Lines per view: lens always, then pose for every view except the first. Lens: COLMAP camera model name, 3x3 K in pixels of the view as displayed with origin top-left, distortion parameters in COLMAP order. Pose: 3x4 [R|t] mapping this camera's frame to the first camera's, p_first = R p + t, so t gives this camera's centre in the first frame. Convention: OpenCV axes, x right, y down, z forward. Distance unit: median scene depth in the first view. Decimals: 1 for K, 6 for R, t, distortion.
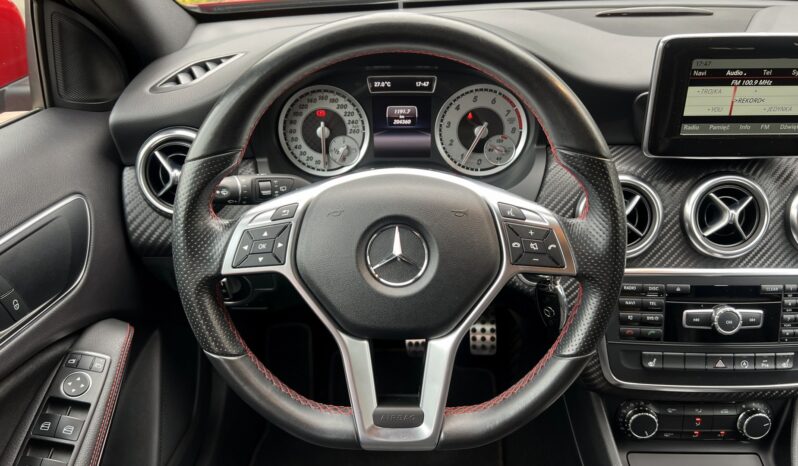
lens RADIAL K [[630.3, 0, 391.4], [0, 630.3, 237.0], [0, 0, 1]] dist [0.072181, -0.111798]
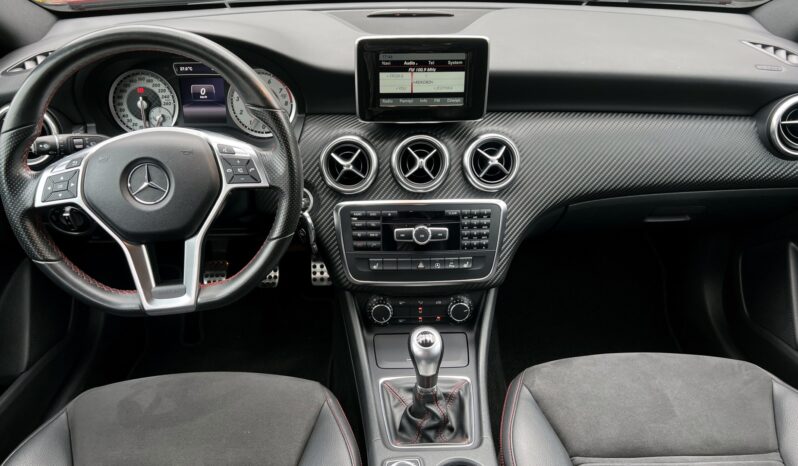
lens RADIAL K [[617.0, 0, 390.5], [0, 617.0, 242.3], [0, 0, 1]] dist [0.080177, -0.106057]
pose [[0.998124, -0.017950, 0.058529, 0.366164], [0.015266, 0.998825, 0.045985, 0.080156], [-0.059285, -0.045005, 0.997226, -0.400777]]
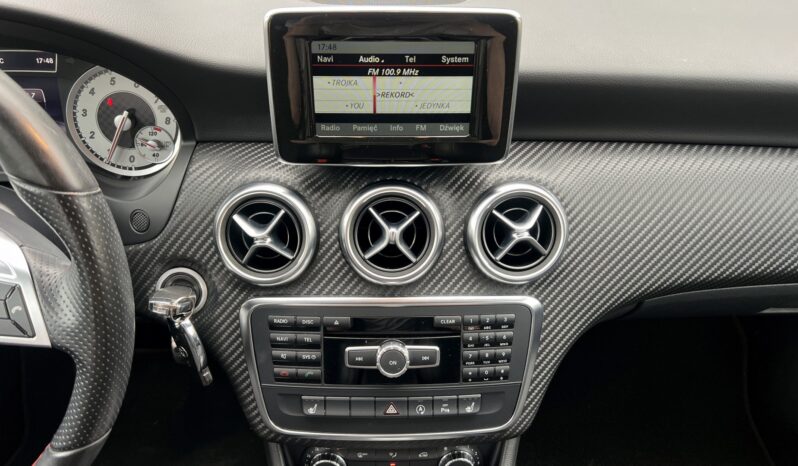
lens RADIAL K [[618.2, 0, 390.2], [0, 618.2, 229.1], [0, 0, 1]] dist [0.079771, -0.105445]
pose [[0.998670, -0.005027, 0.051304, 0.475271], [0.001824, 0.998056, 0.062293, -0.087906], [-0.051517, -0.062117, 0.996738, 0.203578]]
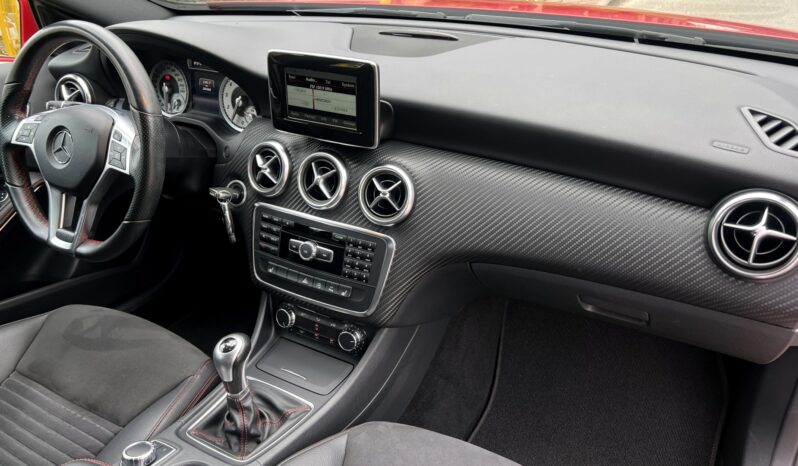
lens RADIAL K [[630.3, 0, 391.4], [0, 630.3, 237.0], [0, 0, 1]] dist [0.072181, -0.111798]
pose [[0.871193, 0.225832, -0.435917, 1.293253], [-0.216671, 0.973632, 0.071379, -0.043208], [0.440542, 0.032265, 0.897152, -0.203854]]
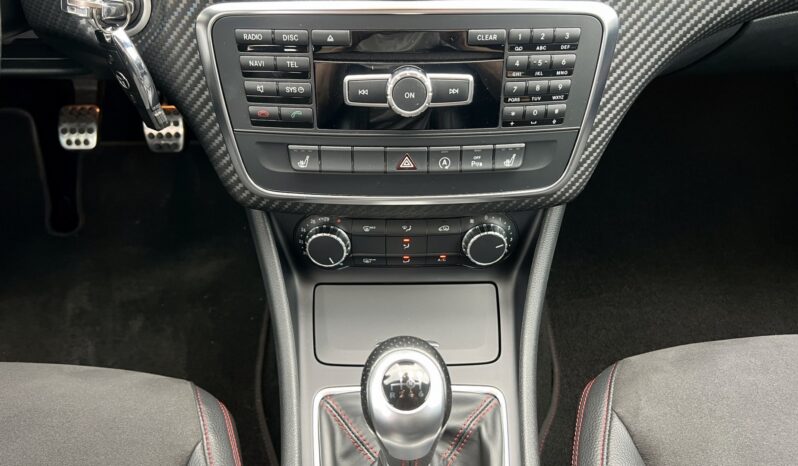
lens RADIAL K [[630.3, 0, 391.4], [0, 630.3, 237.0], [0, 0, 1]] dist [0.072181, -0.111798]
pose [[0.998908, -0.017630, 0.043263, 0.473611], [0.002639, 0.945879, 0.324509, 0.064731], [-0.046643, -0.324041, 0.944893, 0.382098]]
